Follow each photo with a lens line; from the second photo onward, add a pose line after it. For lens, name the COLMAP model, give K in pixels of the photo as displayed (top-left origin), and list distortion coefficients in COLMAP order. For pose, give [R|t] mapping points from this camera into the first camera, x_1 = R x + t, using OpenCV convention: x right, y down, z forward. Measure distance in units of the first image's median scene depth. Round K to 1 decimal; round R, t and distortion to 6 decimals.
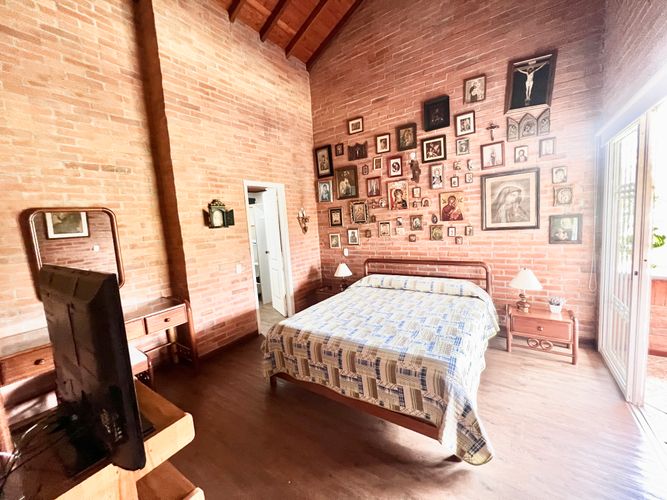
lens RADIAL K [[268.1, 0, 331.4], [0, 268.1, 248.4], [0, 0, 1]] dist [-0.002727, 0.000110]
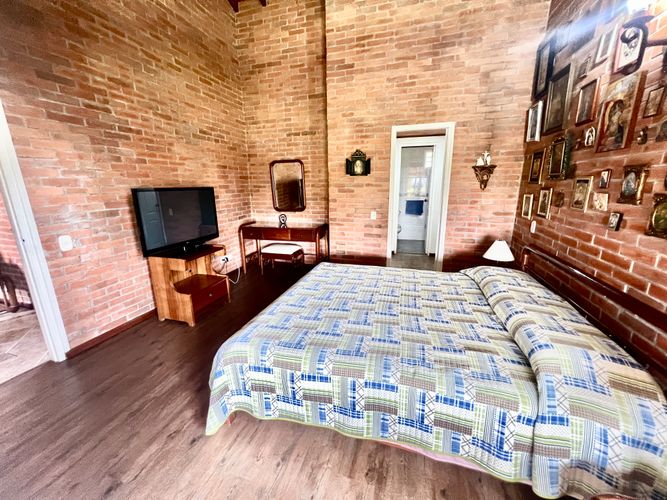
lens RADIAL K [[268.1, 0, 332.1], [0, 268.1, 249.4], [0, 0, 1]] dist [-0.002727, 0.000110]
pose [[0.300630, 0.292034, -0.907930, 0.672529], [-0.107233, 0.956281, 0.272079, -0.074528], [0.947693, 0.015565, 0.318803, 0.528611]]
